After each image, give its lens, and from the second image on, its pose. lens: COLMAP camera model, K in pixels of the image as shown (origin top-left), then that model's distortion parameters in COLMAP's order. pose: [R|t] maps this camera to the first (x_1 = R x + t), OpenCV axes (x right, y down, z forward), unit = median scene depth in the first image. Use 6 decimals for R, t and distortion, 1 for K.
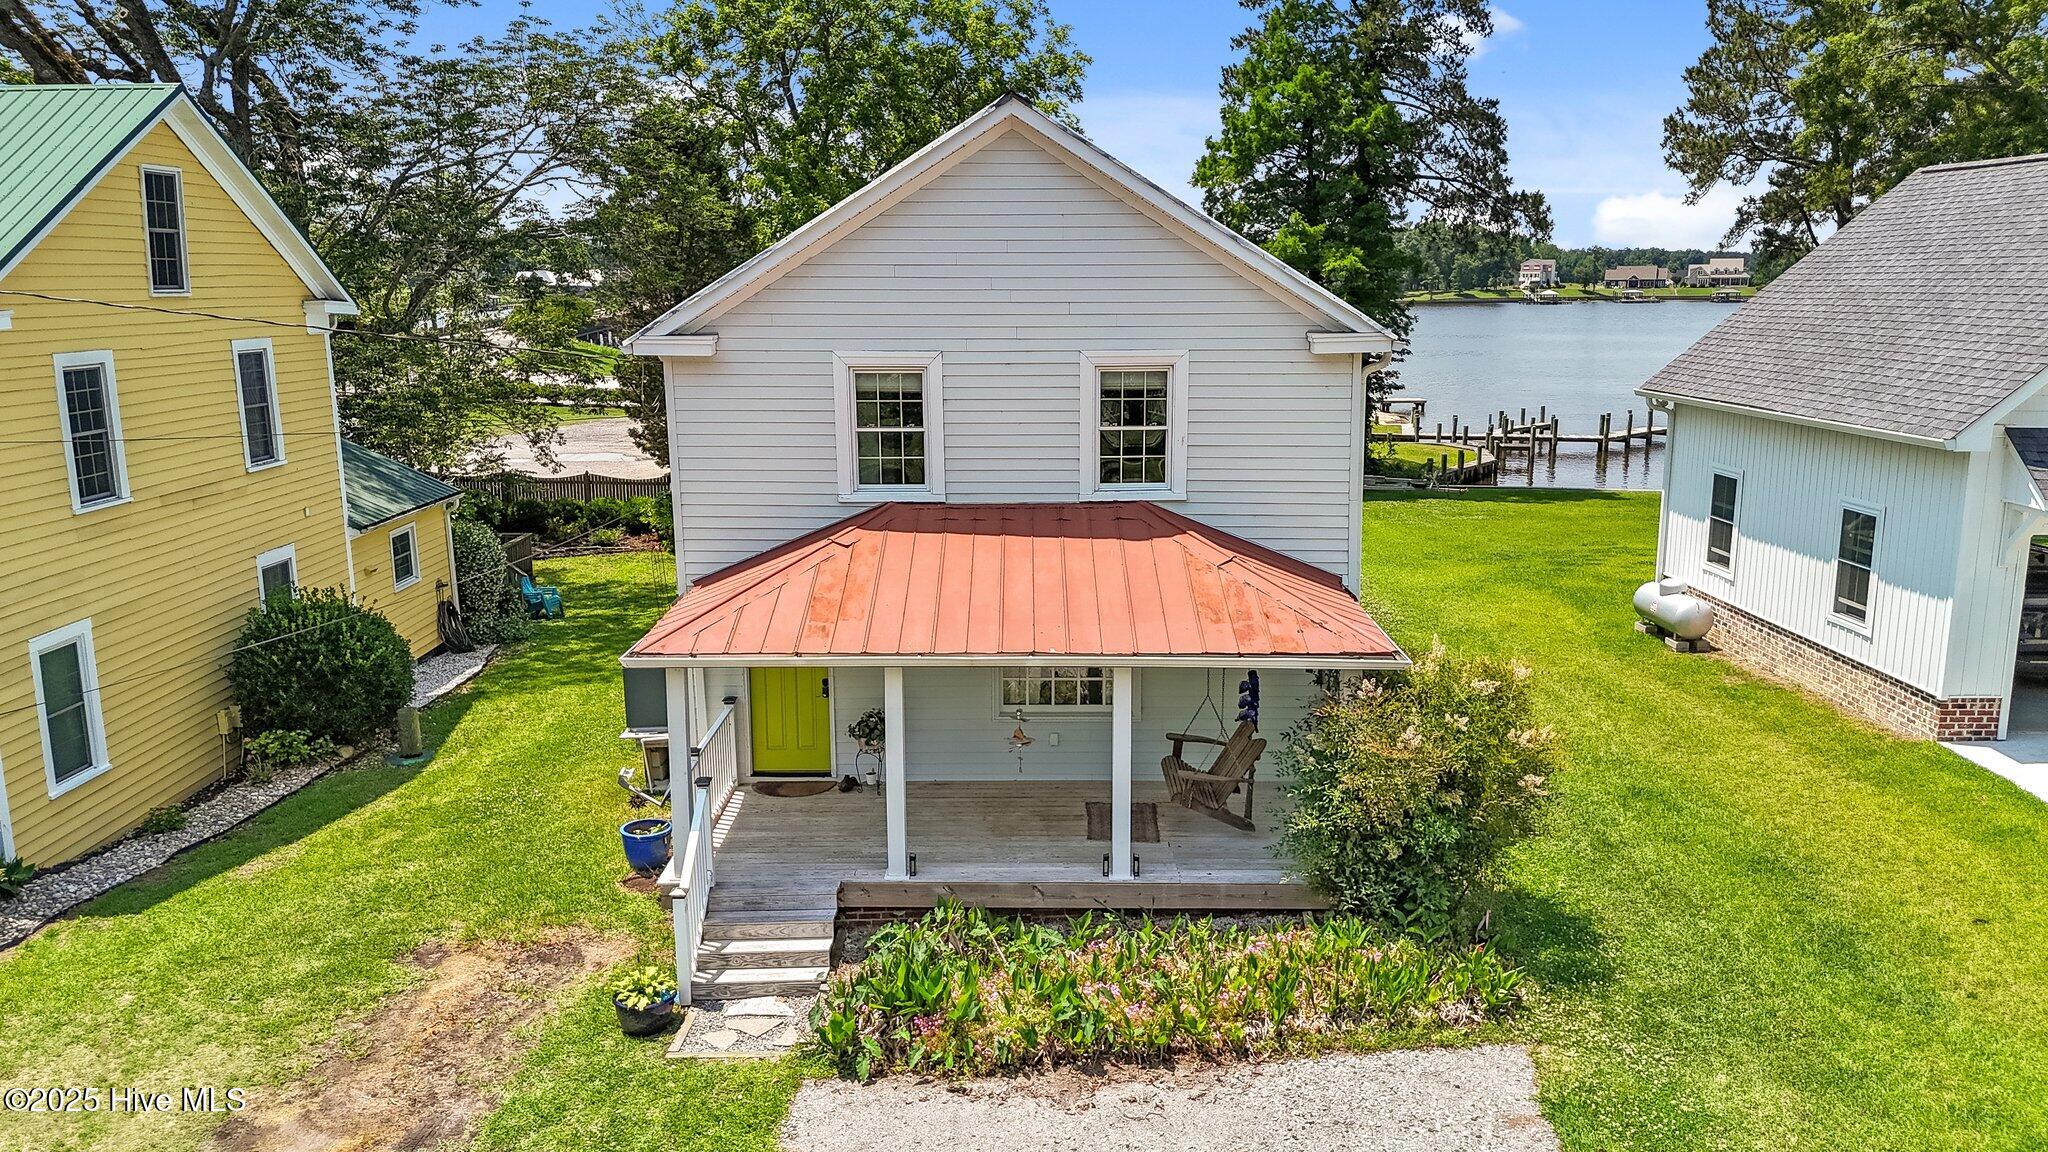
lens RADIAL K [[1524.6, 0, 1024.0], [0, 1524.6, 576.0], [0, 0, 1]] dist [0.066013, -0.056574]
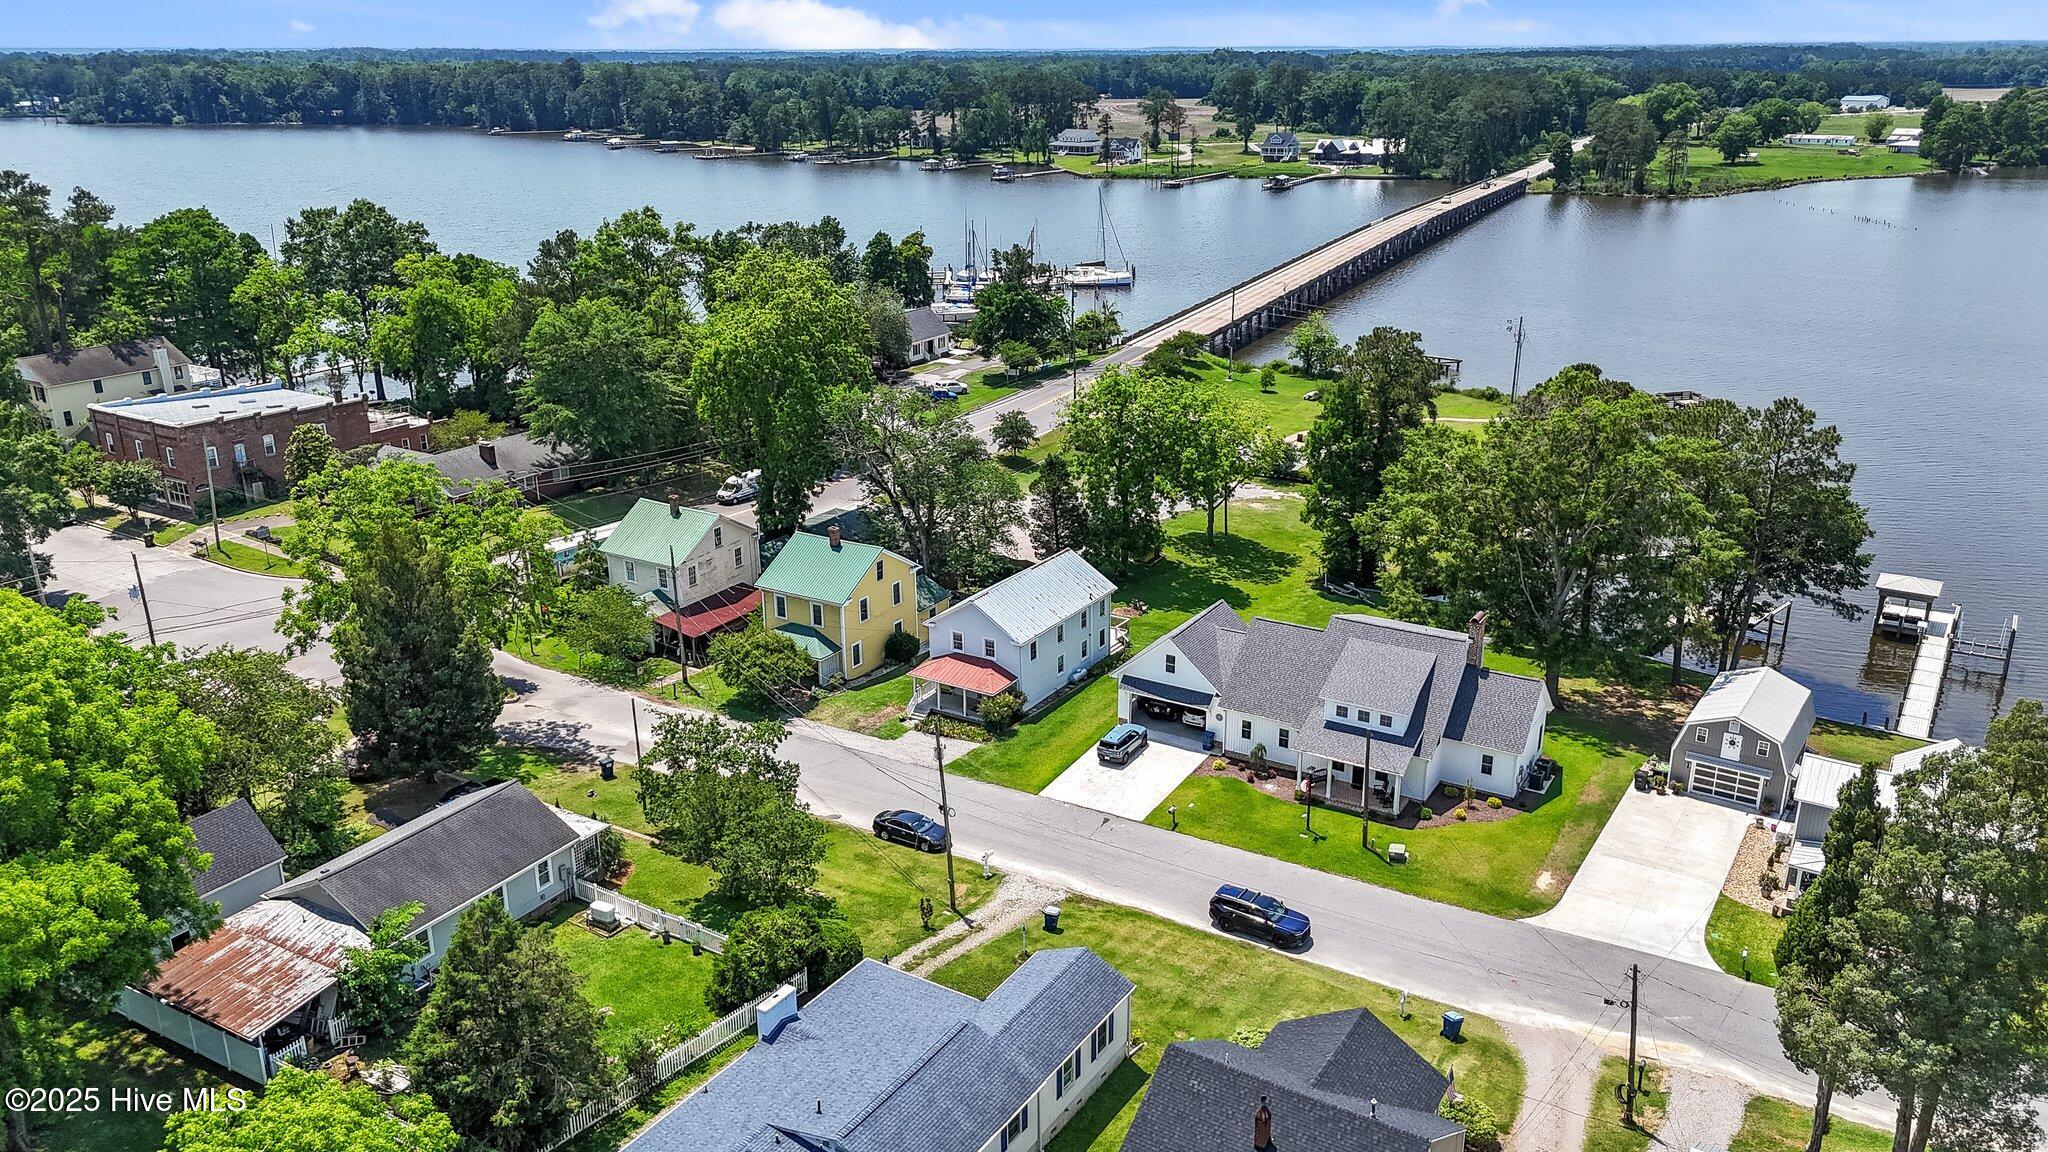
lens RADIAL K [[1524.6, 0, 1024.0], [0, 1524.6, 576.0], [0, 0, 1]] dist [0.066013, -0.056574]
pose [[0.853302, 0.167447, -0.493798, 3.263752], [-0.096557, 0.981398, 0.165938, -1.455042], [0.512398, -0.093916, 0.853597, -4.296238]]
